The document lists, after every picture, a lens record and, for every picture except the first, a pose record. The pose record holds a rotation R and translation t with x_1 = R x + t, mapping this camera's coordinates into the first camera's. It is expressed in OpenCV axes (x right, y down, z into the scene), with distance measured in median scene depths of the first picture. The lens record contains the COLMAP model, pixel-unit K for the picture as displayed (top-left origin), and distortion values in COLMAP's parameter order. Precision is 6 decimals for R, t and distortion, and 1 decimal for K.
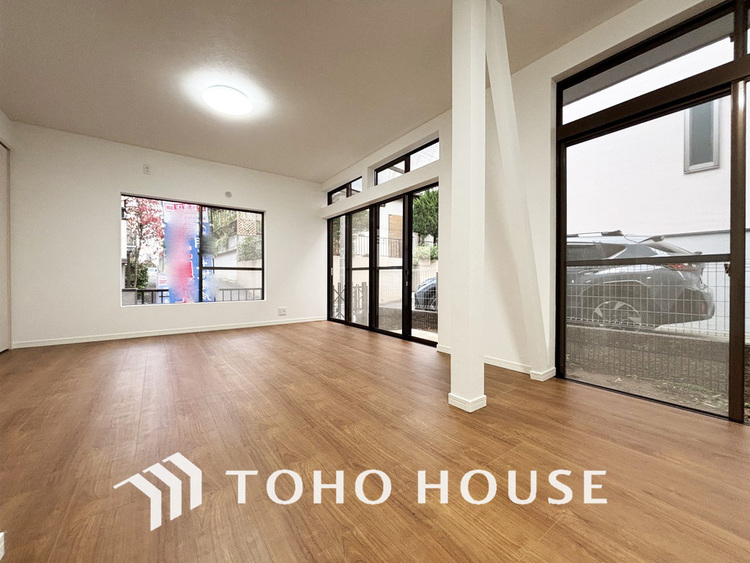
lens RADIAL K [[299.7, 0, 375.0], [0, 299.7, 281.5], [0, 0, 1]] dist [0.001692, 0.000136]
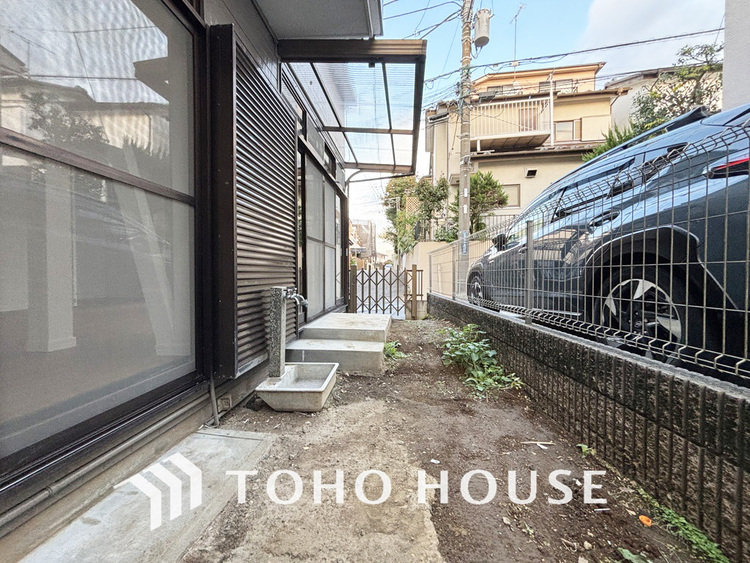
lens RADIAL K [[299.7, 0, 375.0], [0, 299.7, 281.5], [0, 0, 1]] dist [0.001692, 0.000136]
pose [[0.740743, 0.005764, -0.671764, 0.840648], [-0.000566, 0.999968, 0.007956, 0.066775], [0.671788, -0.005513, 0.740723, 0.442613]]
